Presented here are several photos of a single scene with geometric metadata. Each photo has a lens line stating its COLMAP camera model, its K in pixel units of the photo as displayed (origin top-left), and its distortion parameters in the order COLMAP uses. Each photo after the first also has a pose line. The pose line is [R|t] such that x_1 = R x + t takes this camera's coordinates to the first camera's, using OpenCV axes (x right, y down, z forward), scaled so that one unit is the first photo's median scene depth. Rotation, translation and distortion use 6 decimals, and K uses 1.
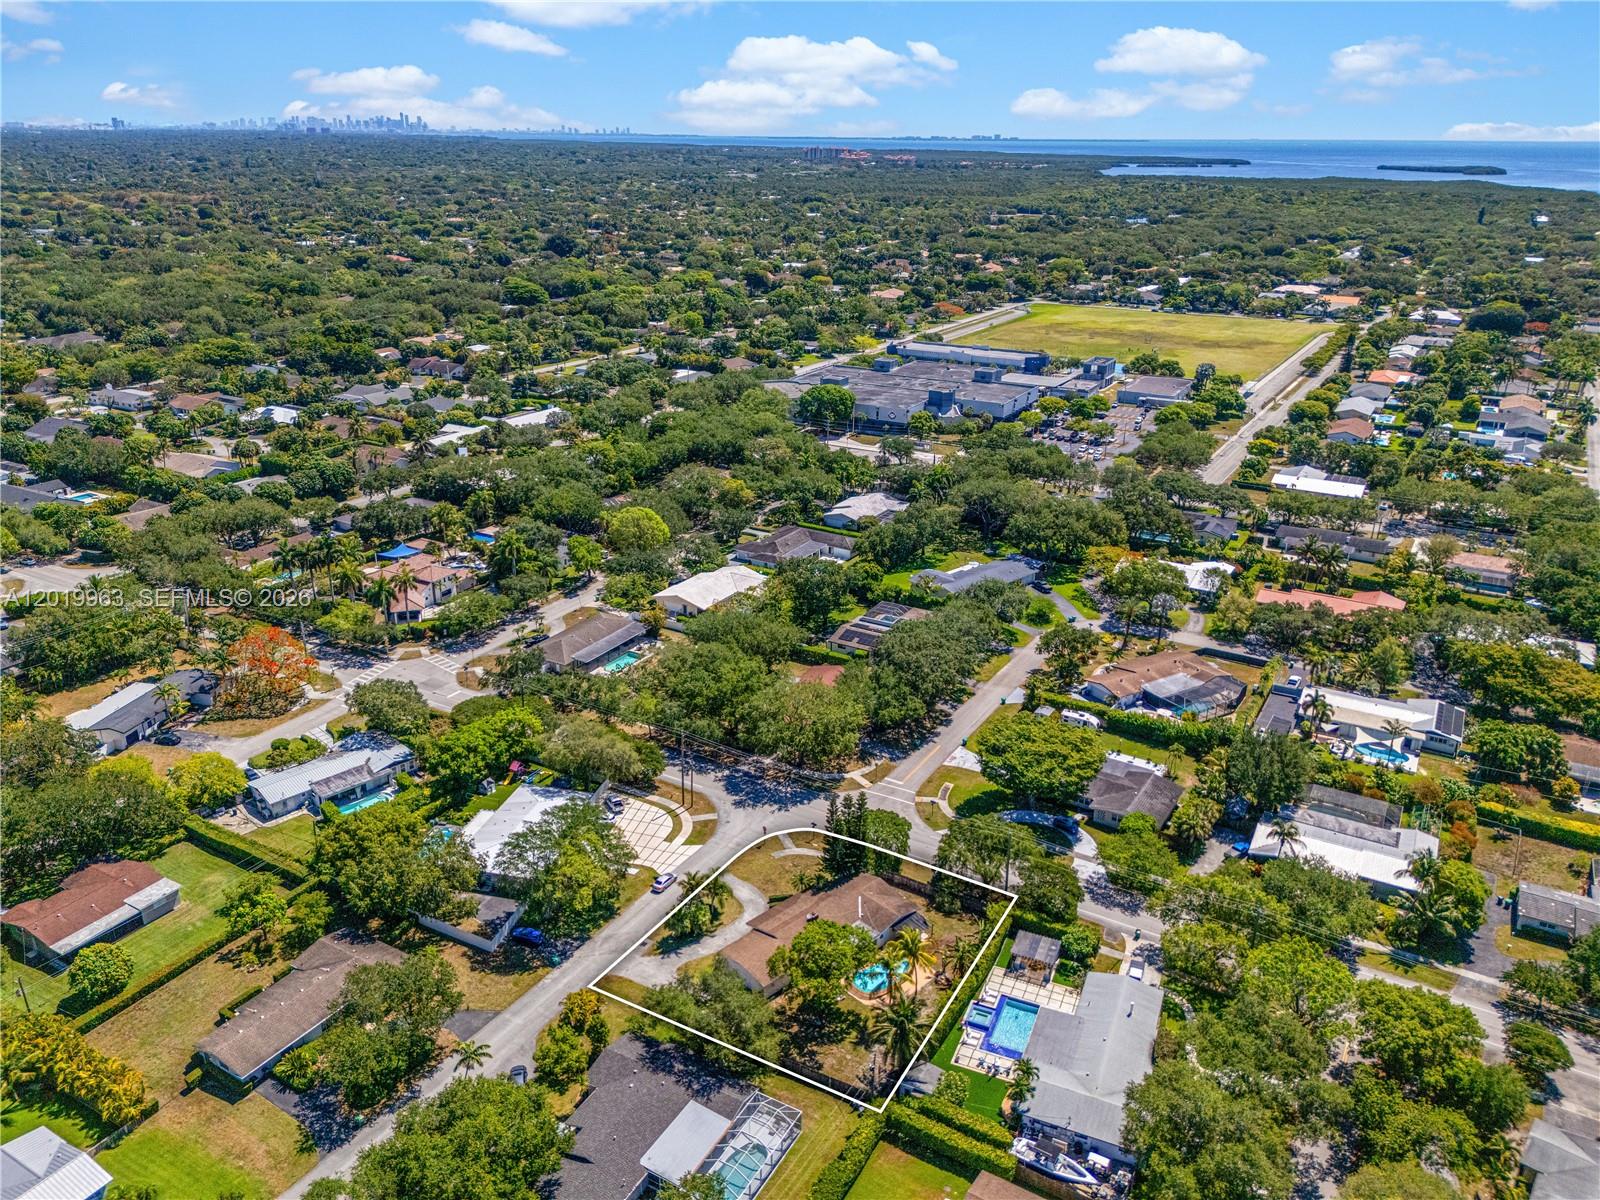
lens RADIAL K [[1172.7, 0, 803.9], [0, 1172.7, 605.1], [0, 0, 1]] dist [0.089241, -0.099181]
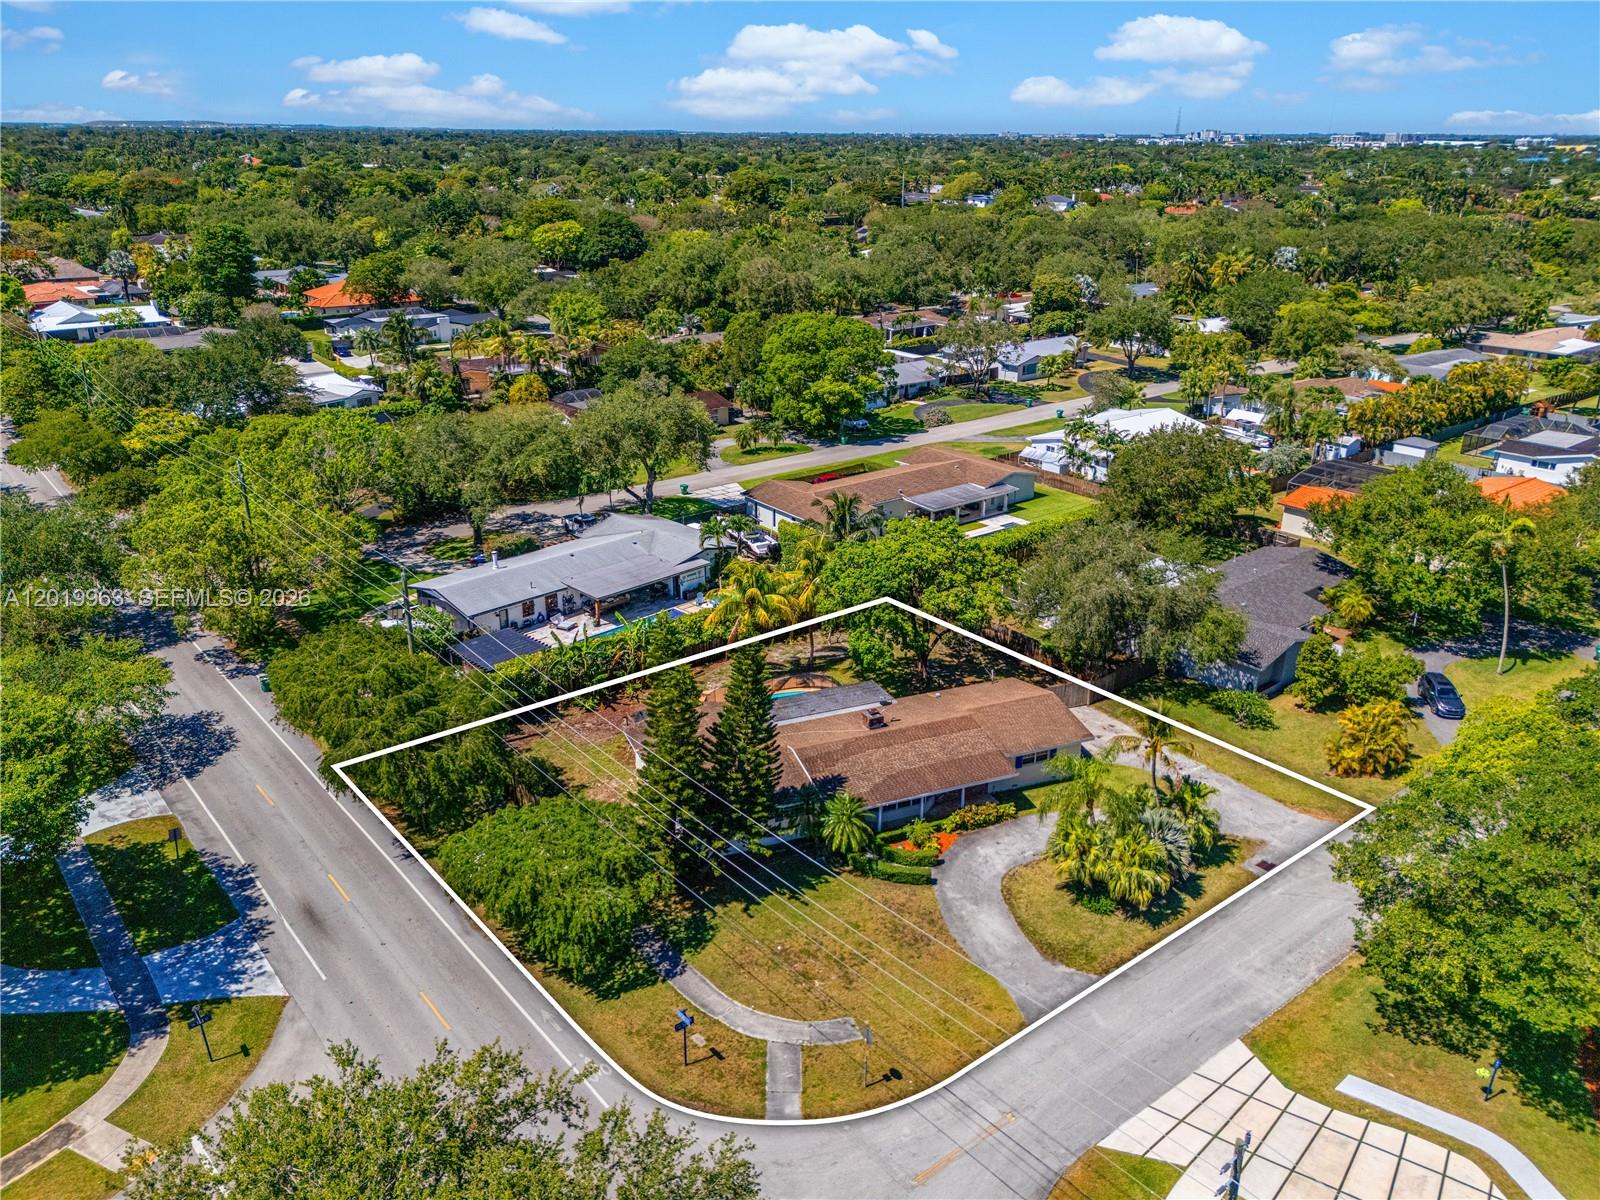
lens RADIAL K [[1172.7, 0, 803.9], [0, 1172.7, 605.1], [0, 0, 1]] dist [0.089241, -0.099181]
pose [[-0.935964, -0.146442, 0.320198, -0.085885], [0.116201, 0.729979, 0.673519, -0.061903], [-0.332369, 0.667597, -0.666217, 1.043538]]
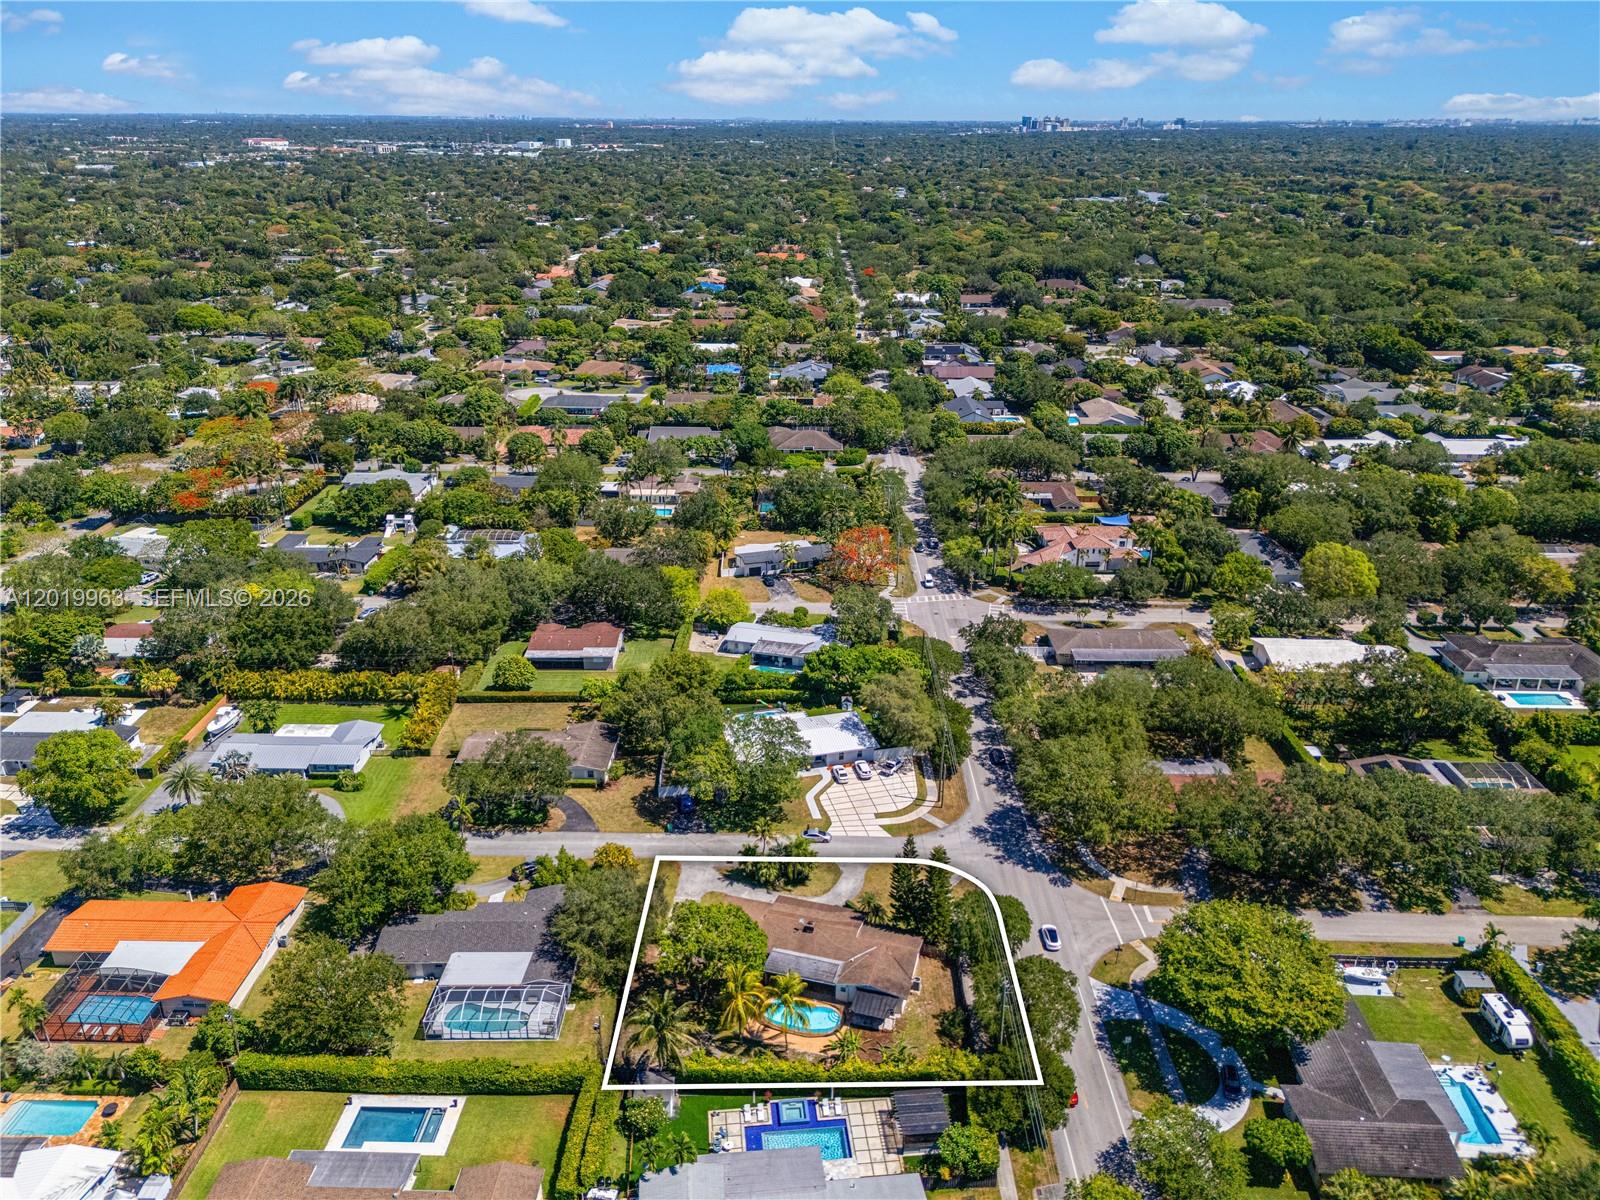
lens RADIAL K [[1172.7, 0, 803.9], [0, 1172.7, 605.1], [0, 0, 1]] dist [0.089241, -0.099181]
pose [[0.495064, 0.327882, -0.804615, 0.539734], [-0.326825, 0.928323, 0.177204, -0.105187], [0.805045, 0.175241, 0.566740, 0.351584]]
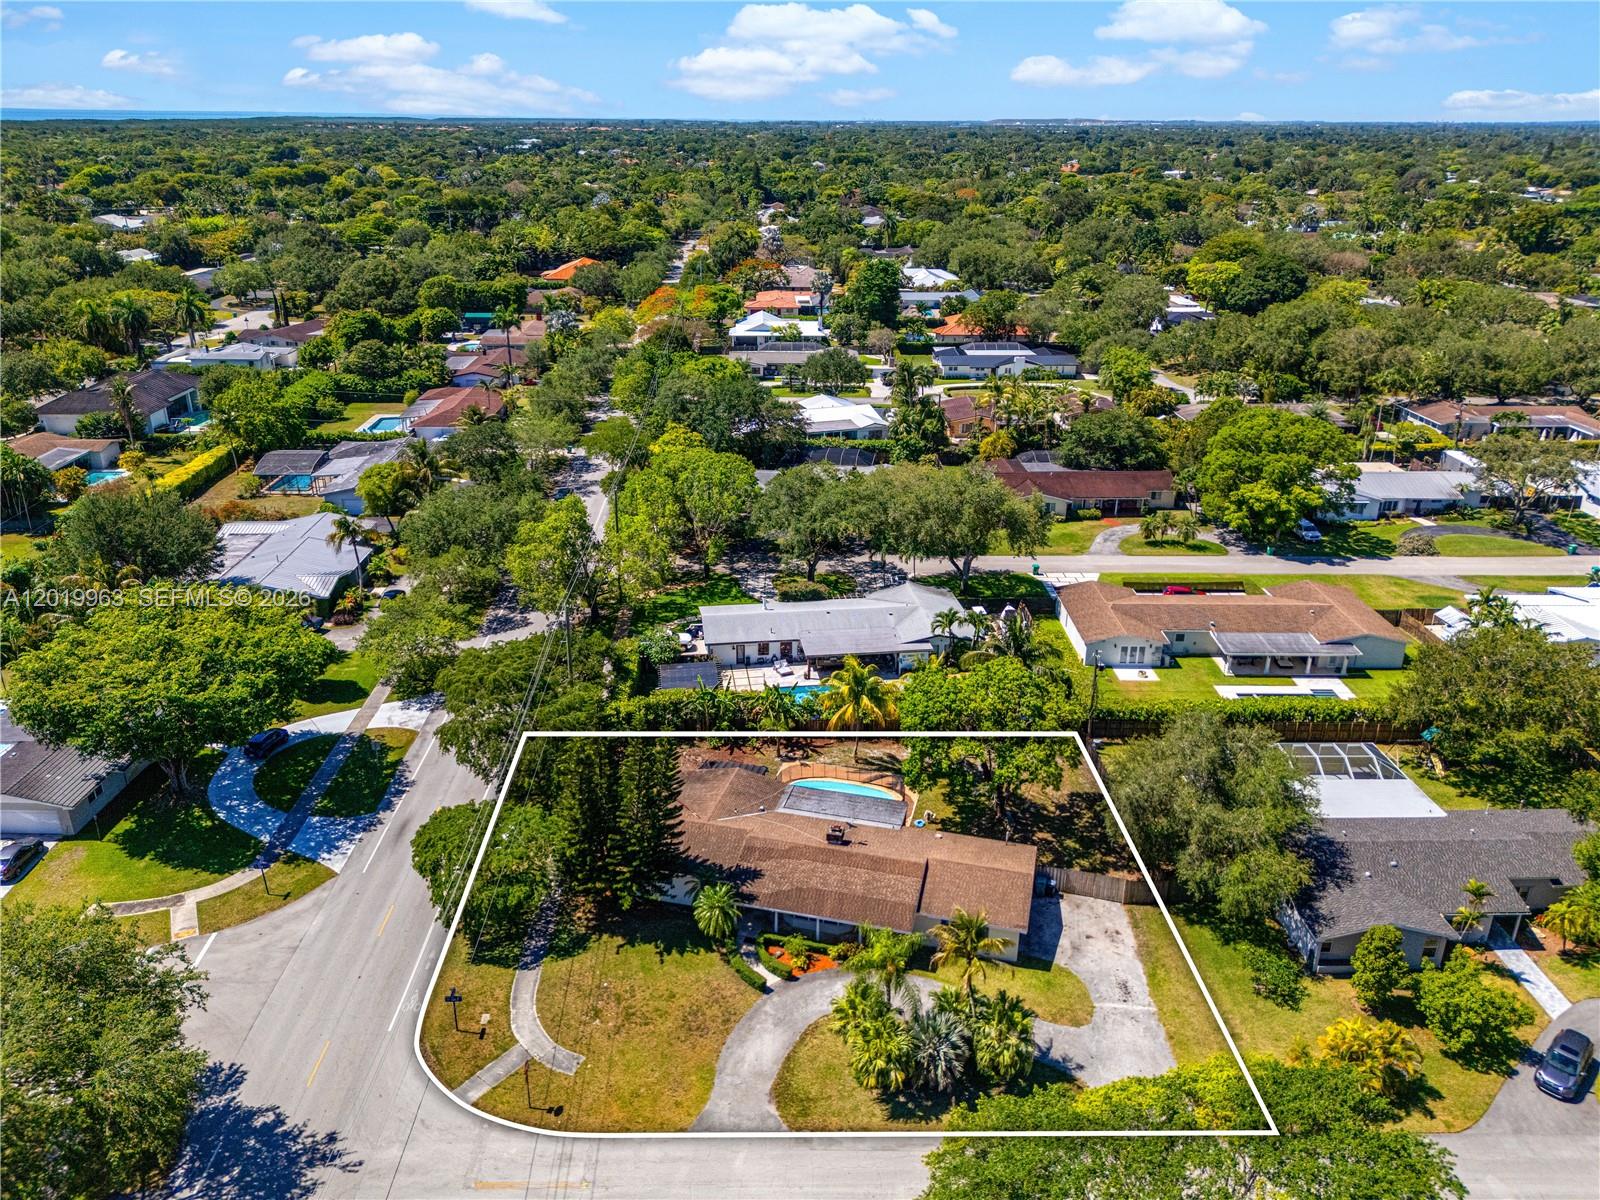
lens RADIAL K [[1172.7, 0, 803.9], [0, 1172.7, 605.1], [0, 0, 1]] dist [0.089241, -0.099181]
pose [[-0.526760, -0.337517, 0.780132, -0.275149], [0.305061, 0.781578, 0.544126, -0.068653], [-0.793386, 0.524612, -0.308741, 0.906537]]
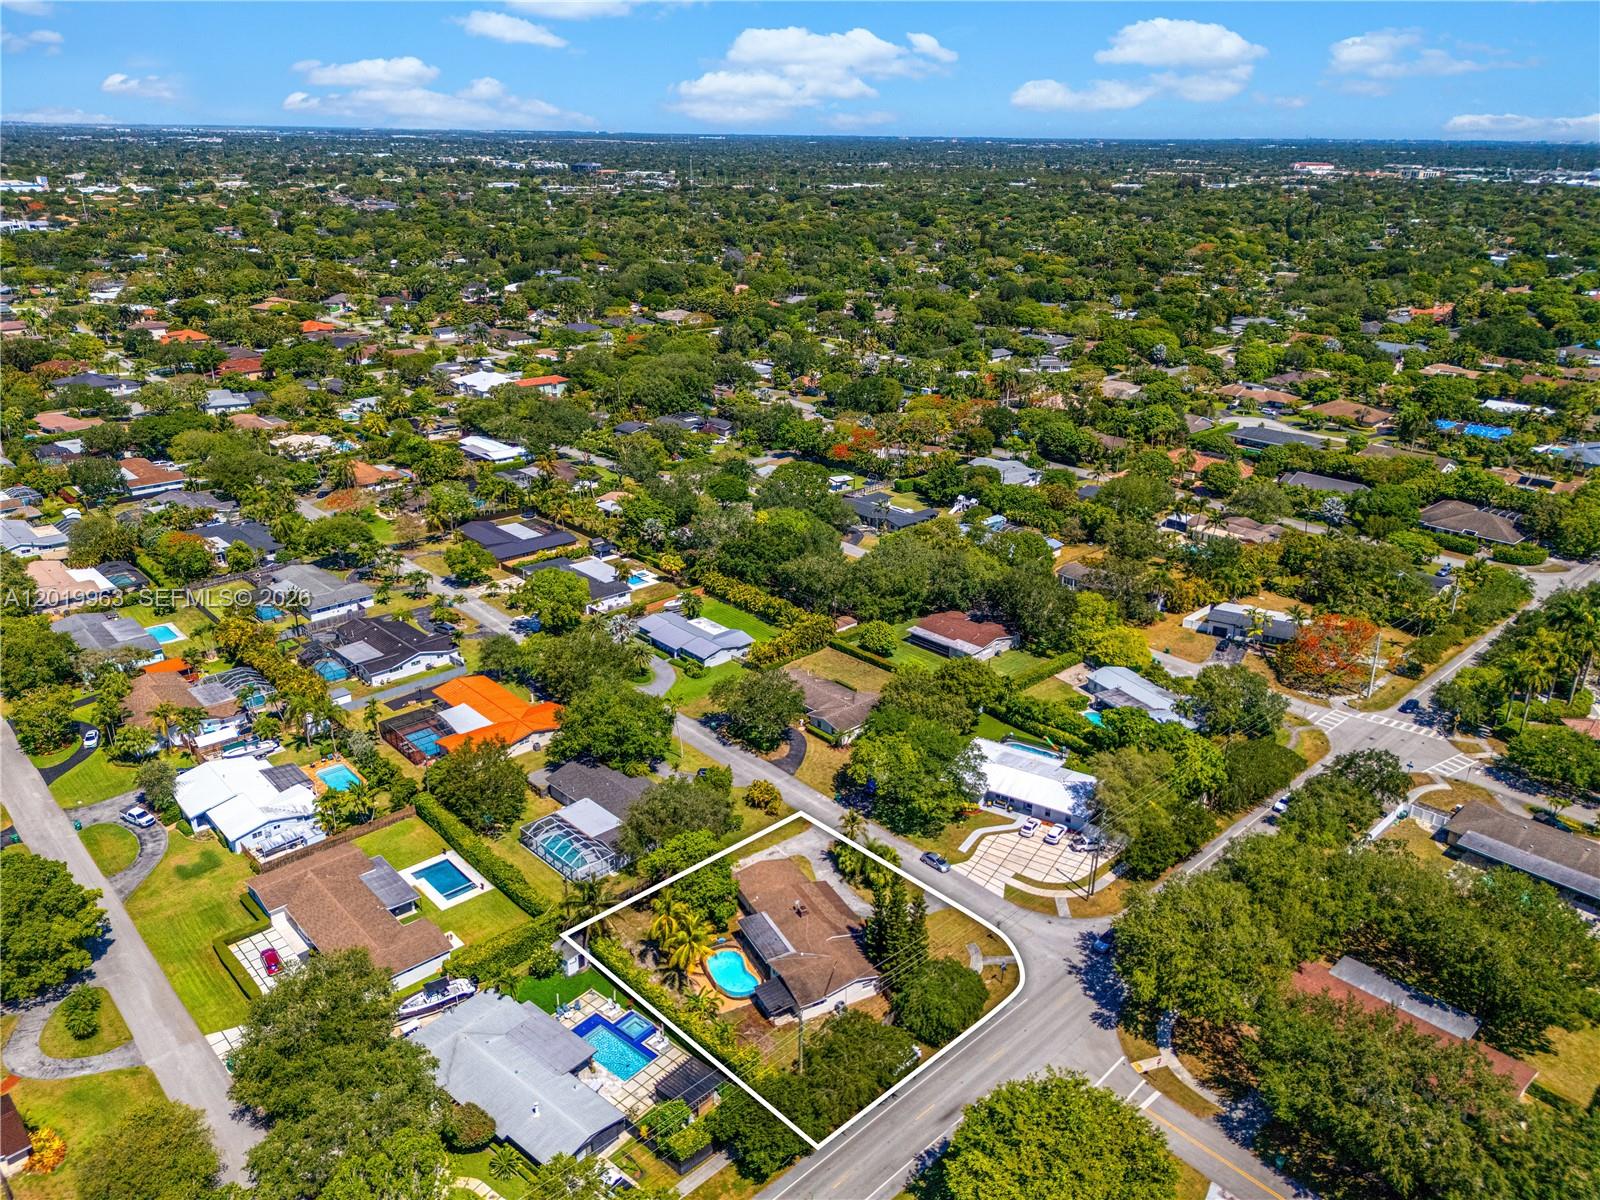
lens RADIAL K [[1172.7, 0, 803.9], [0, 1172.7, 605.1], [0, 0, 1]] dist [0.089241, -0.099181]
pose [[-0.282155, 0.346914, -0.894449, 0.623700], [-0.372364, 0.819638, 0.435361, -0.282694], [0.884157, 0.455900, -0.102087, 0.803112]]
